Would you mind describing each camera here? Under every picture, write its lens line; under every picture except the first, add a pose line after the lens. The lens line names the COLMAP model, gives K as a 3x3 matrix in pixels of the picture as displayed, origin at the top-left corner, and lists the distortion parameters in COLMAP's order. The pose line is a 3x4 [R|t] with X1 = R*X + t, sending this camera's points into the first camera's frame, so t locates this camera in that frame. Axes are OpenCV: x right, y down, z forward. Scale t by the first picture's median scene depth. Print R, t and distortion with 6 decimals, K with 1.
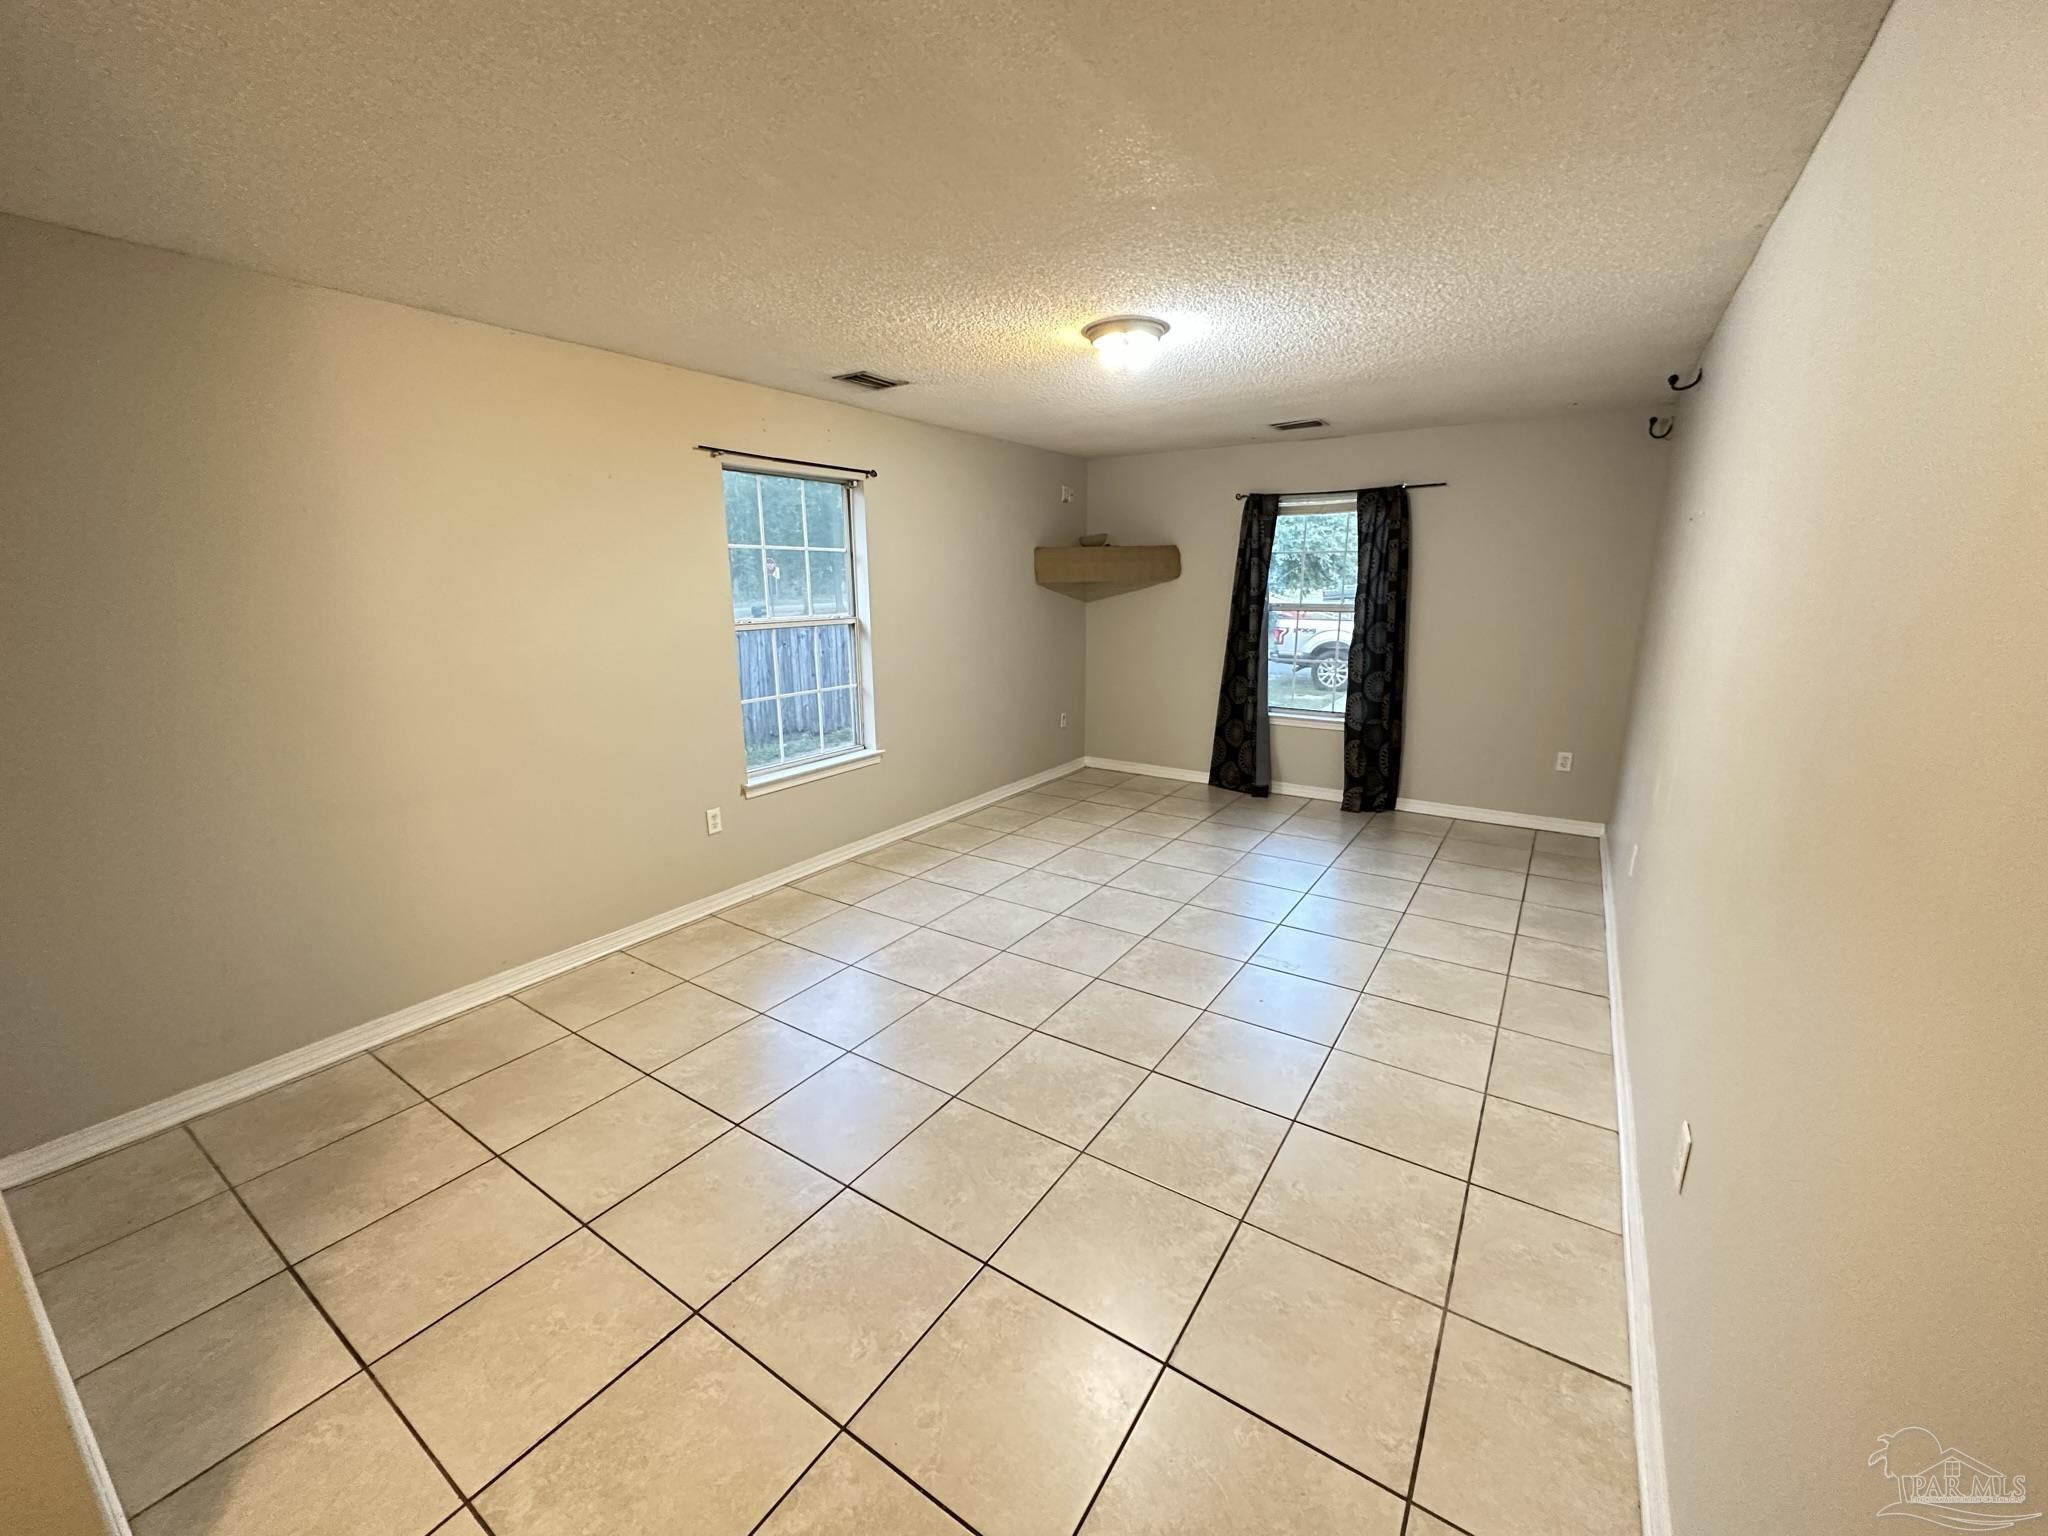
lens RADIAL K [[813.1, 0, 1020.3], [0, 813.1, 769.2], [0, 0, 1]] dist [0.000018, 0.000088]
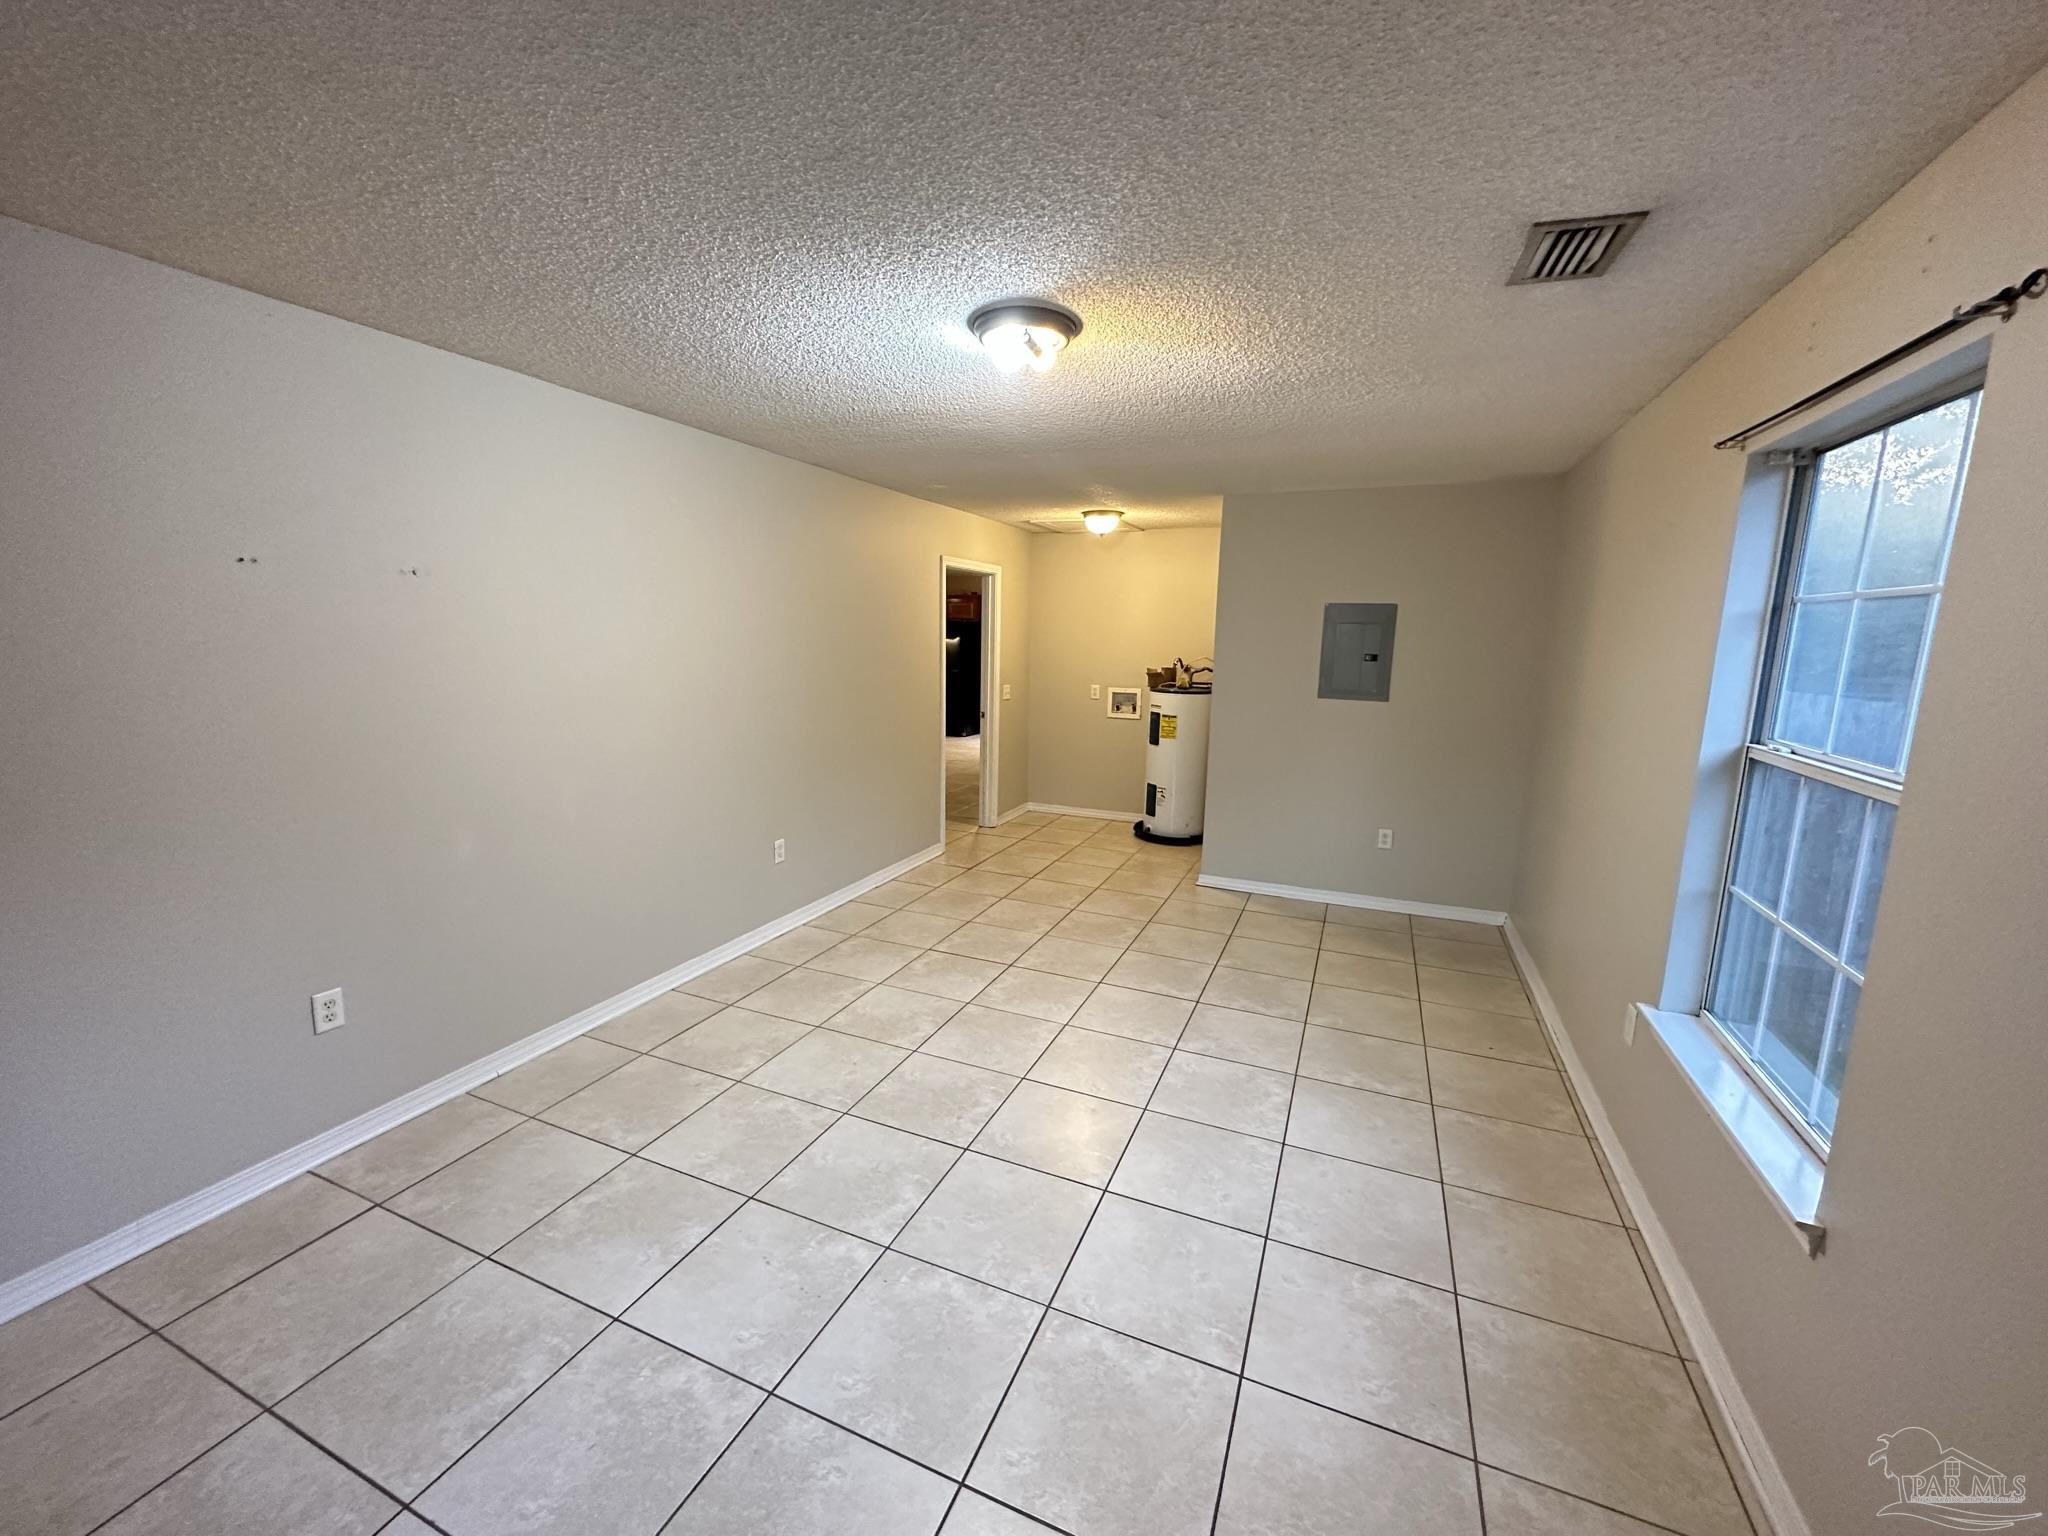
lens RADIAL K [[813.1, 0, 1020.3], [0, 813.1, 769.2], [0, 0, 1]] dist [0.000018, 0.000088]
pose [[-0.982687, 0.020649, -0.184121, 0.251233], [-0.052743, 0.921475, 0.384840, -0.403457], [0.177610, 0.387888, -0.904432, 1.648351]]
